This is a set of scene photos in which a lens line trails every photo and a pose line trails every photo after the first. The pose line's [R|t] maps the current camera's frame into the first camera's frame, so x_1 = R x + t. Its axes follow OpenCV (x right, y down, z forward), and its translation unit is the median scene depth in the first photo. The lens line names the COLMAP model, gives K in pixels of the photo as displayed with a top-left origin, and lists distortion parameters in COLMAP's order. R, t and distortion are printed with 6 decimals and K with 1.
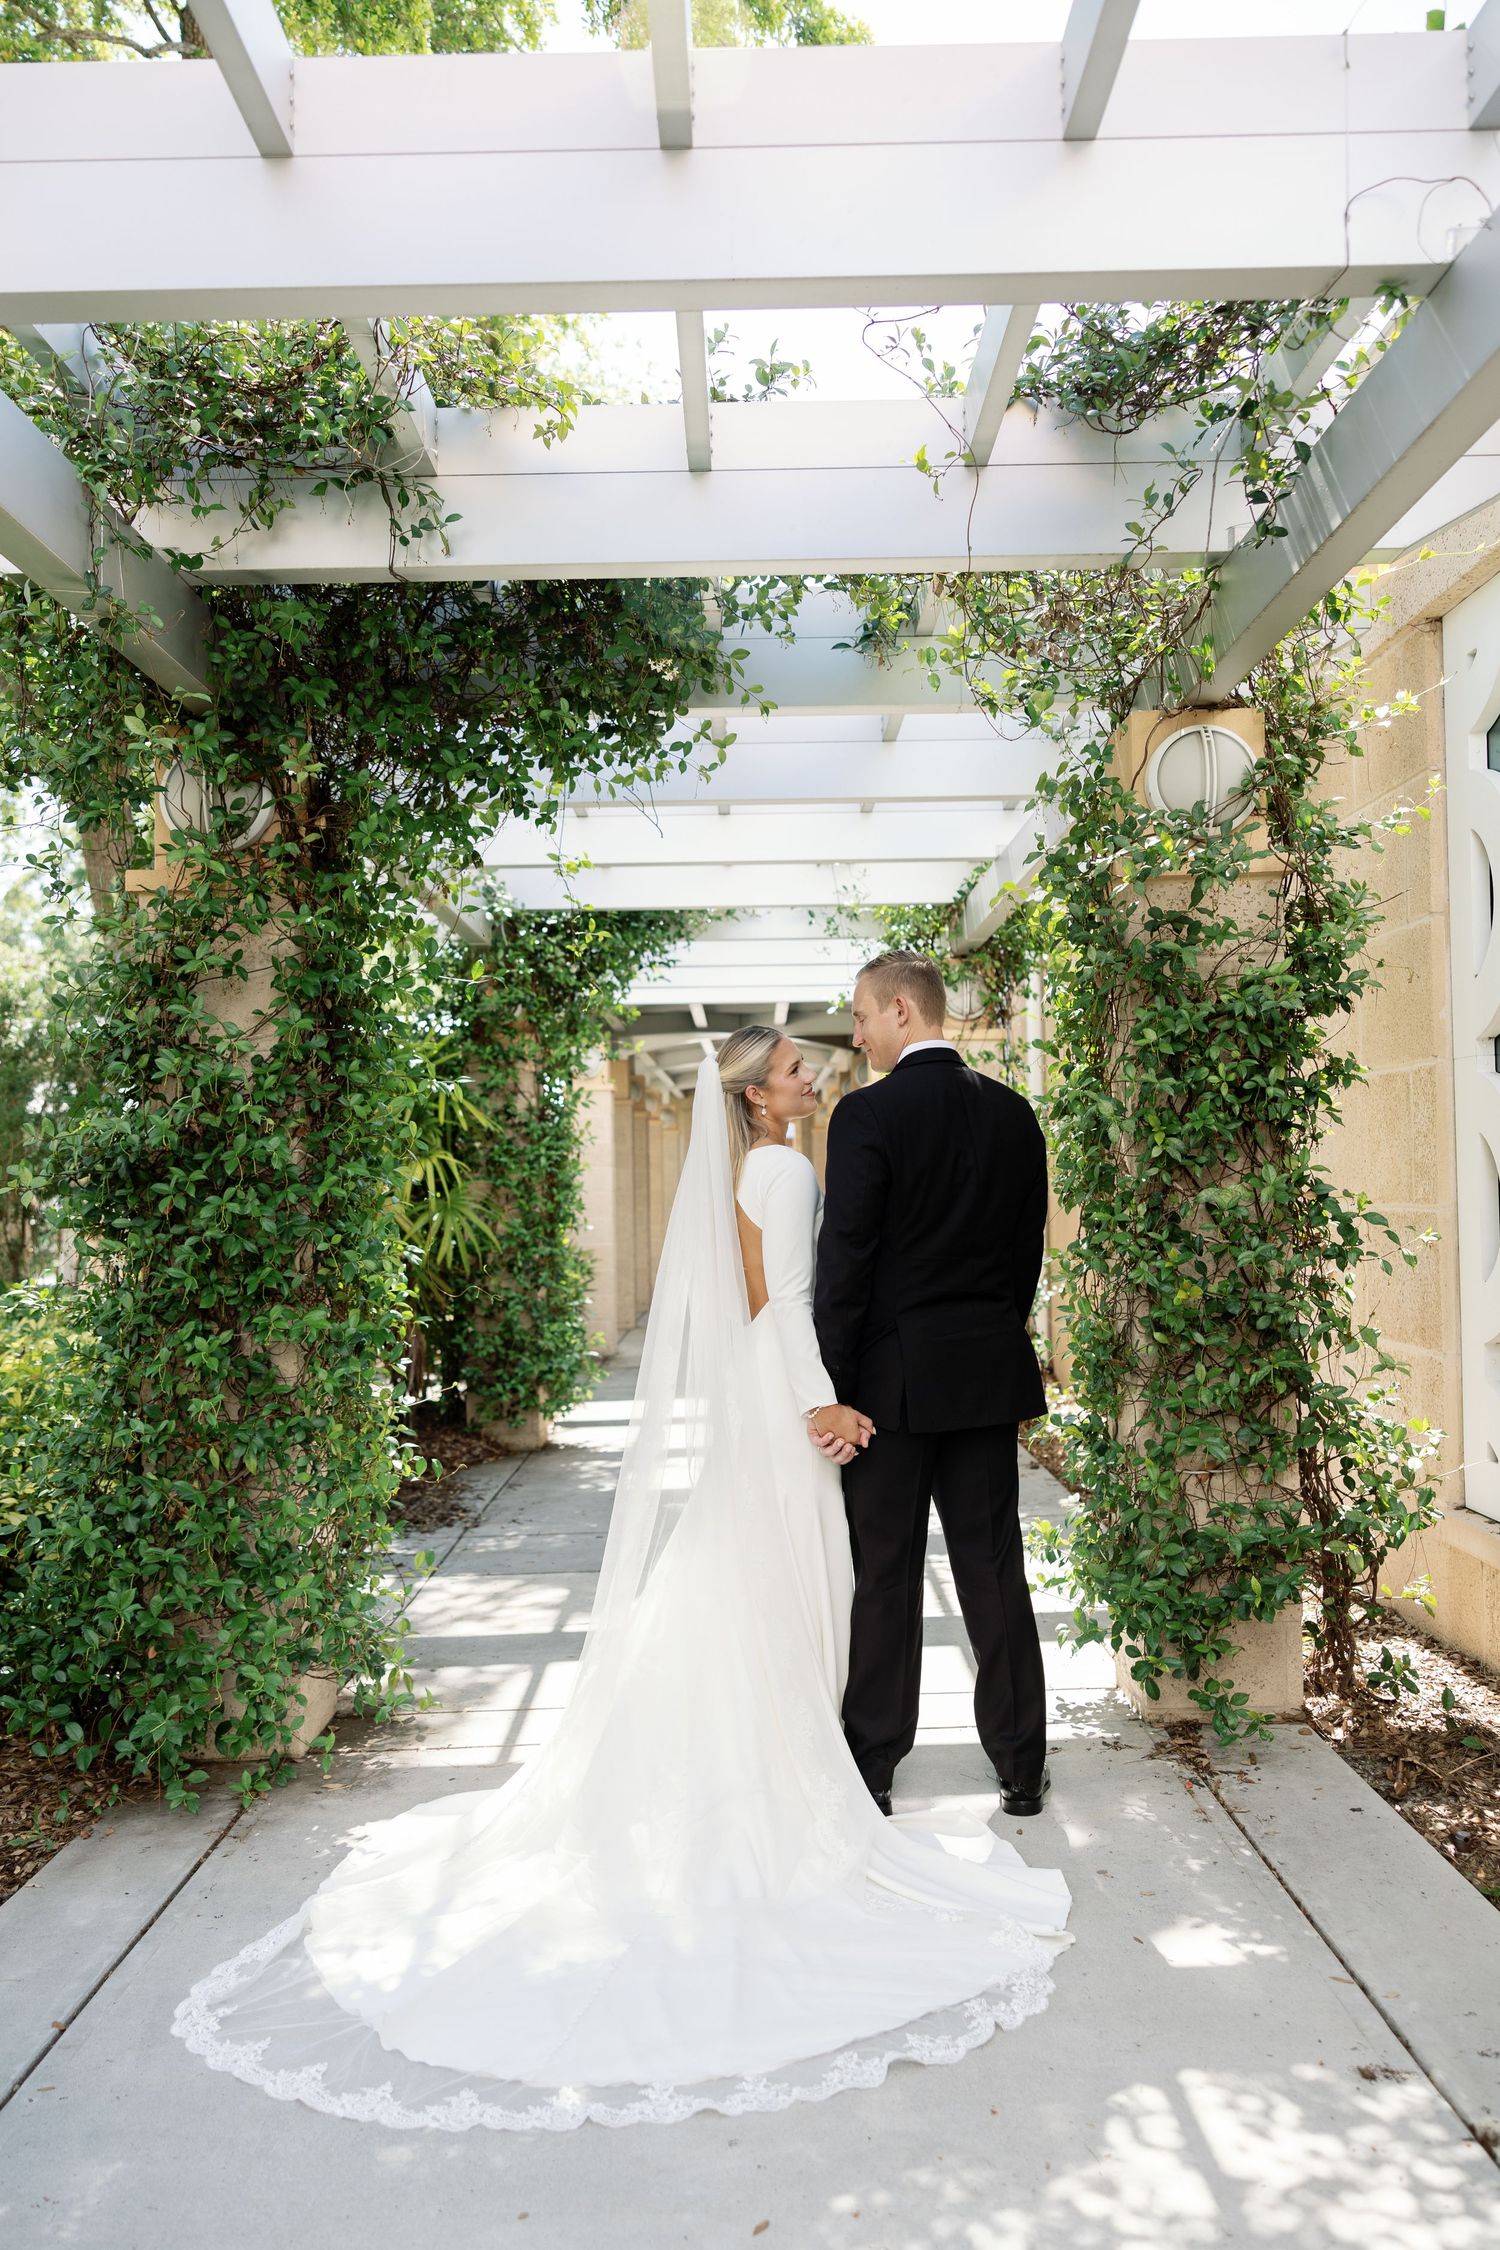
lens RADIAL K [[1795.6, 0, 750.0], [0, 1795.6, 1125.0], [0, 0, 1]] dist [0.002088, 0.000095]
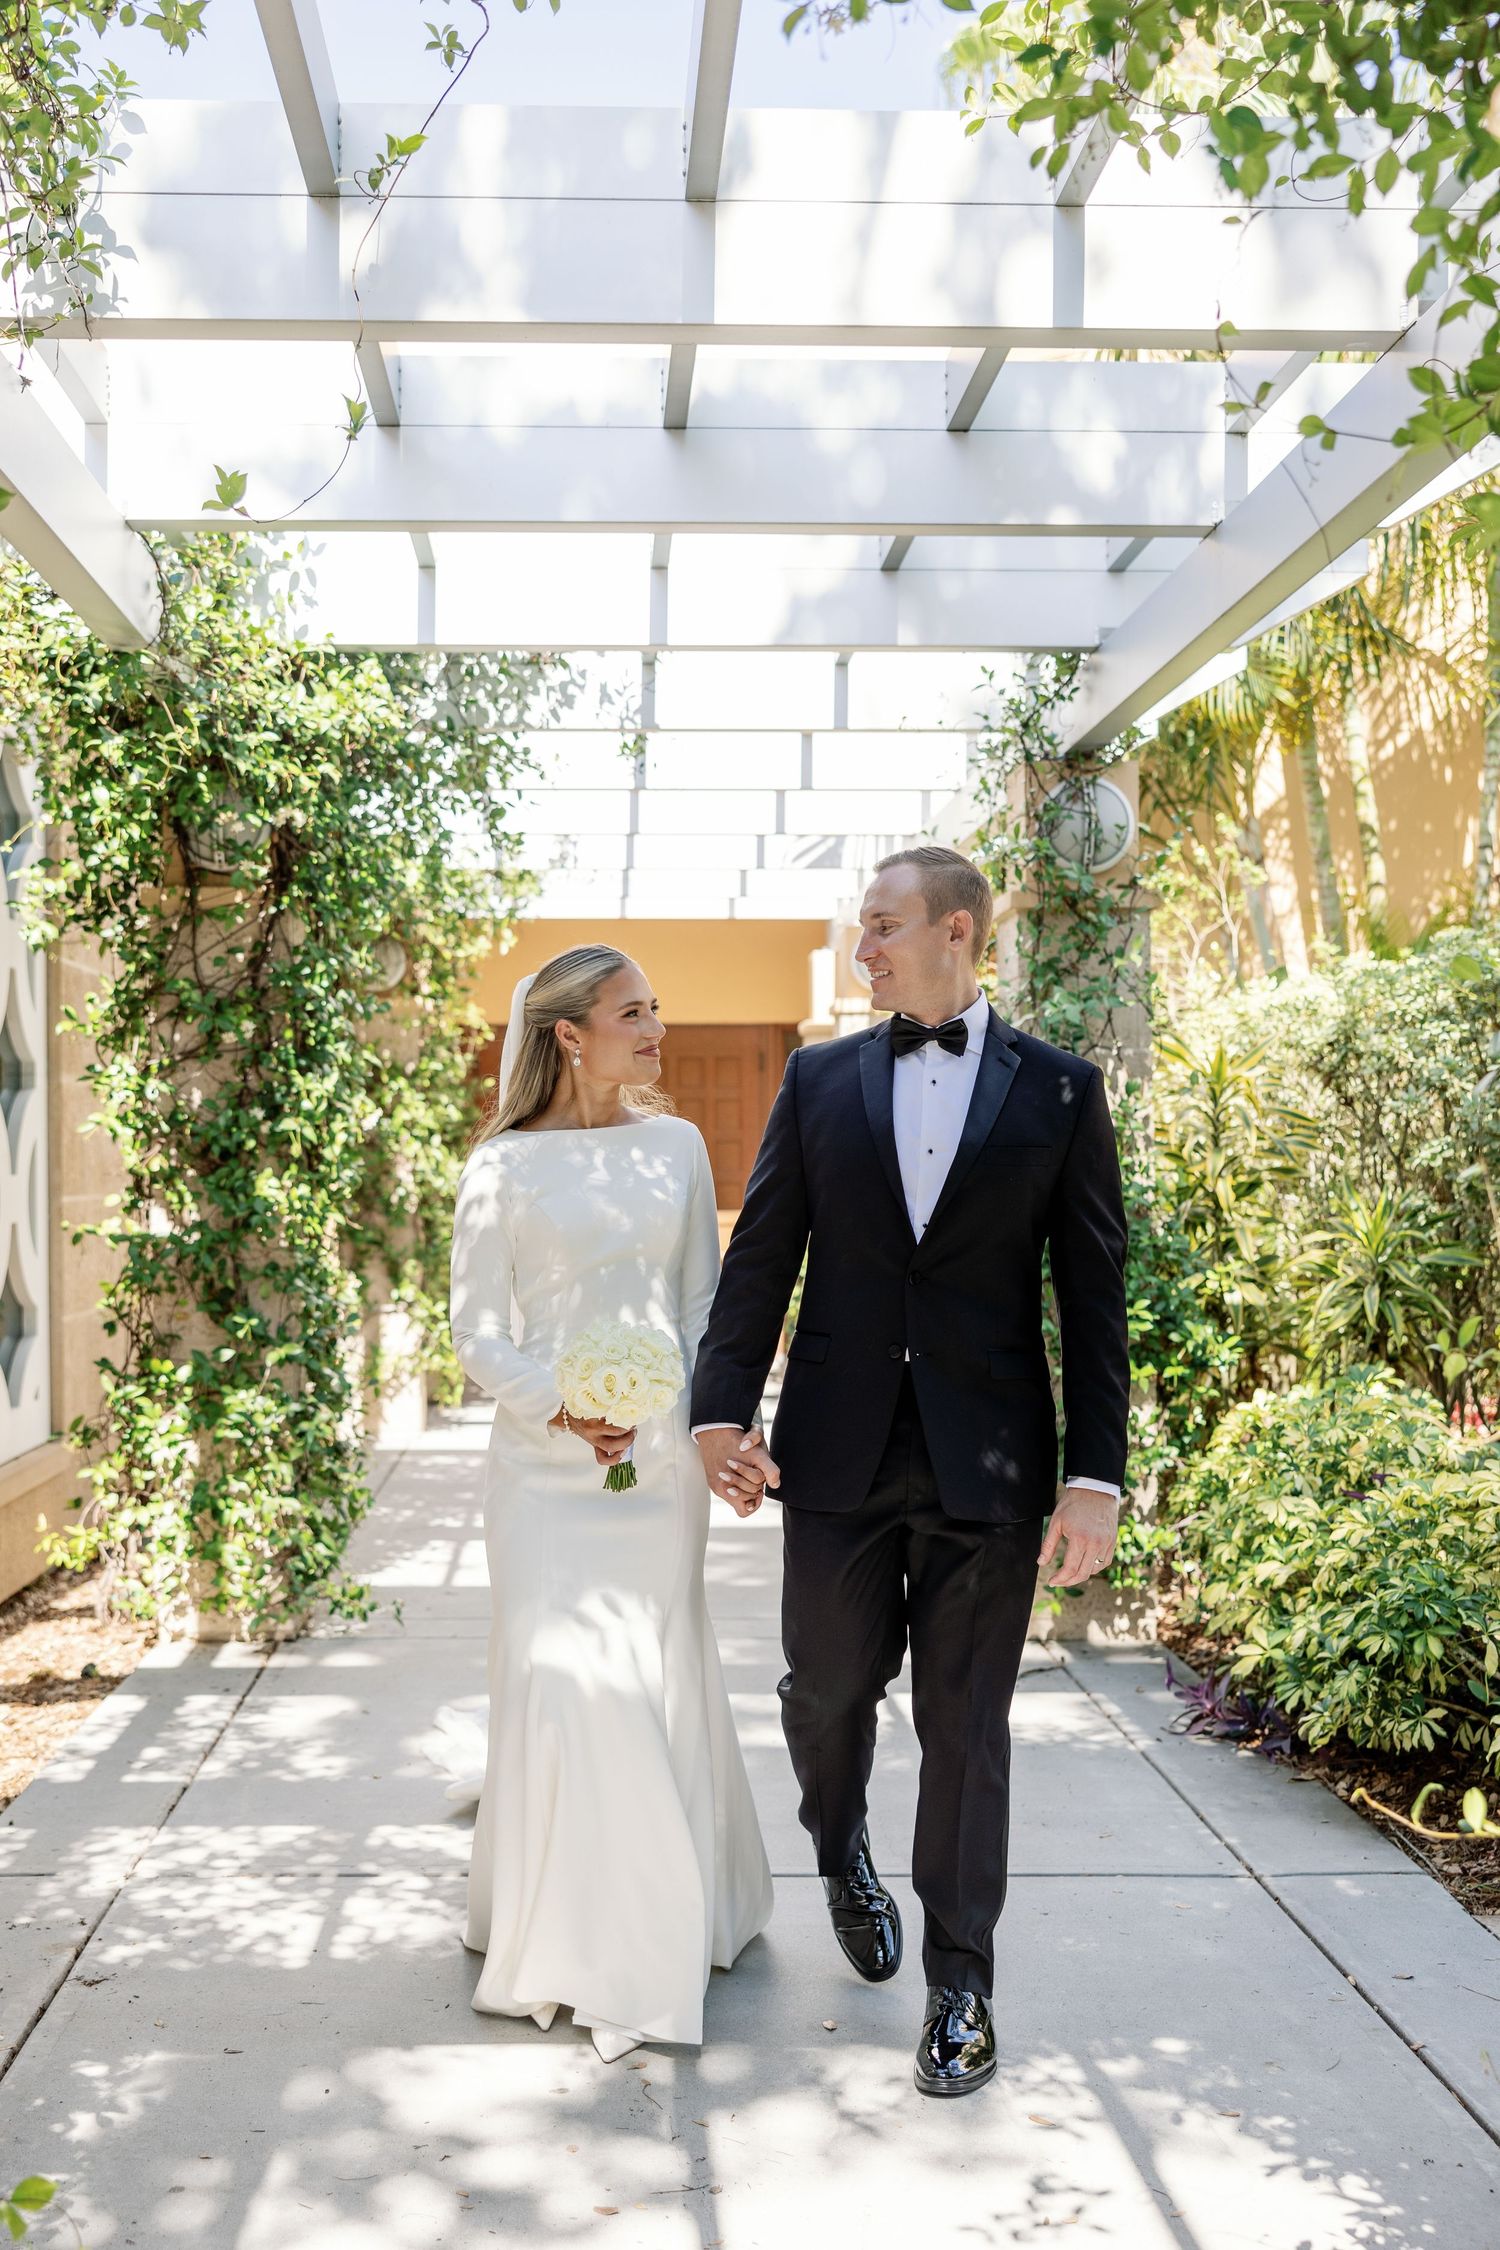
lens RADIAL K [[2472.3, 0, 750.0], [0, 2472.3, 1125.0], [0, 0, 1]] dist [-0.000179, -0.000859]
pose [[-0.997397, 0.023612, -0.068131, 0.012288], [0.026672, 0.998660, -0.044358, 0.017372], [0.066992, -0.046060, -0.996690, 0.625909]]
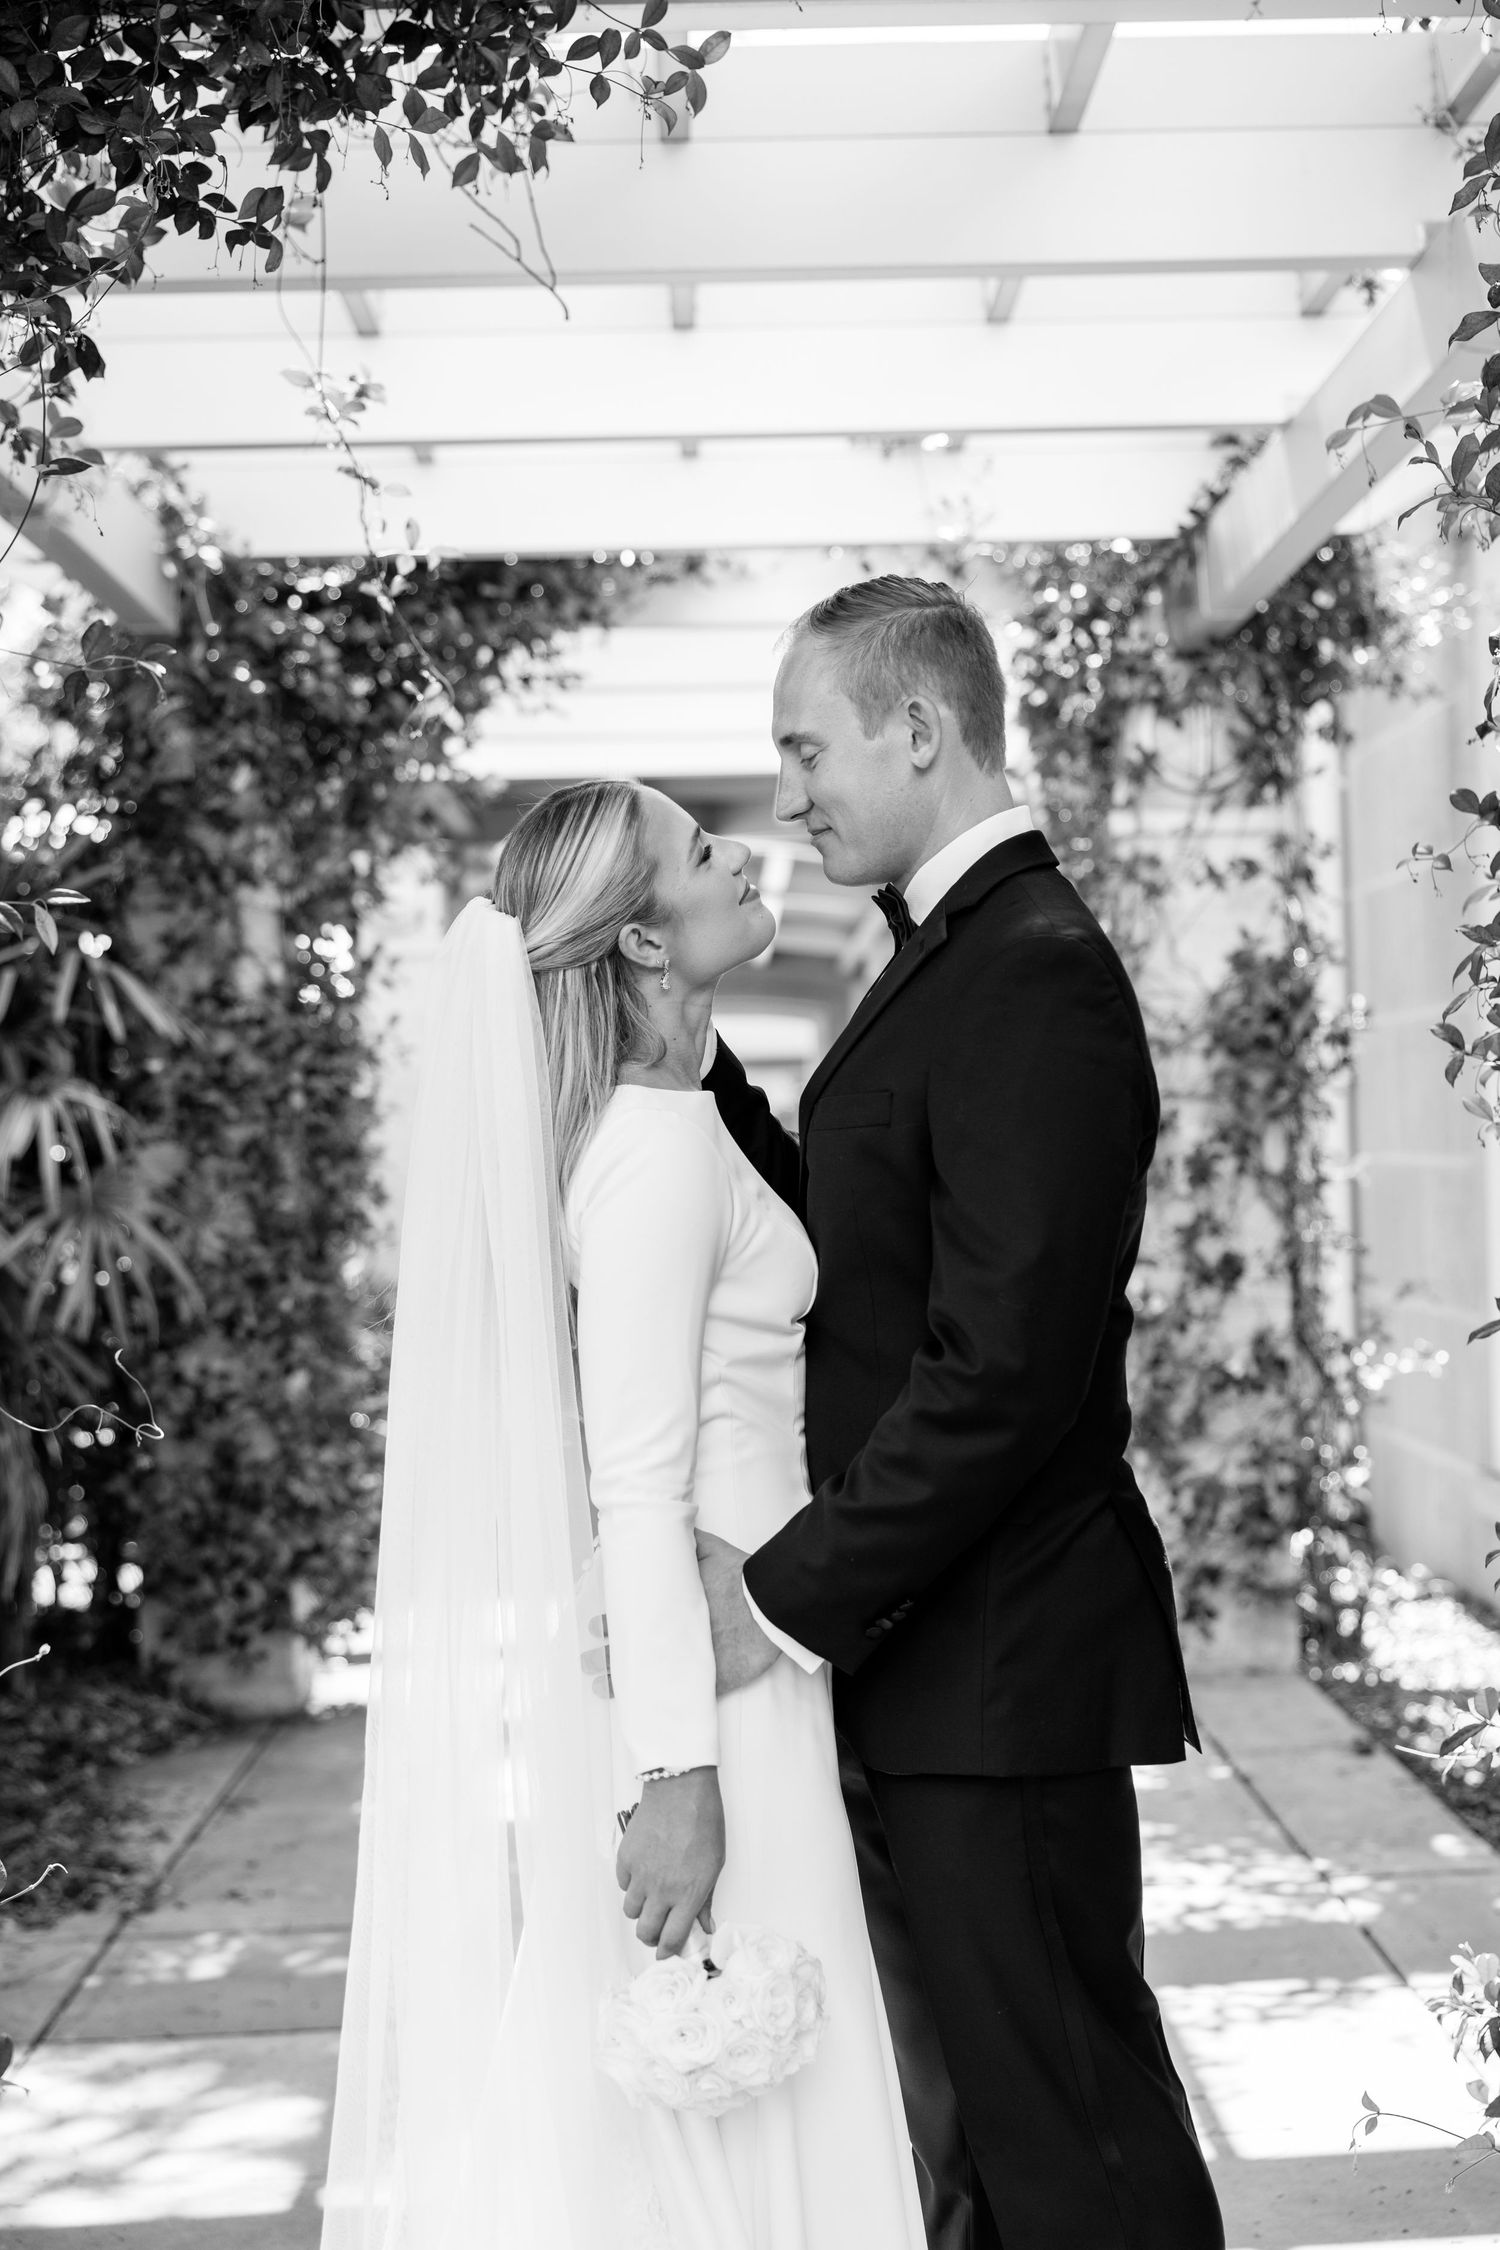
lens RADIAL K [[3430.6, 0, 750.0], [0, 3430.6, 1125.0], [0, 0, 1]] dist [0.001044, -0.029755]
pose [[0.999931, -0.007821, 0.008758, -0.005606], [0.007578, 0.999593, 0.027486, 0.002978], [-0.008970, -0.027418, 0.999584, 0.108797]]
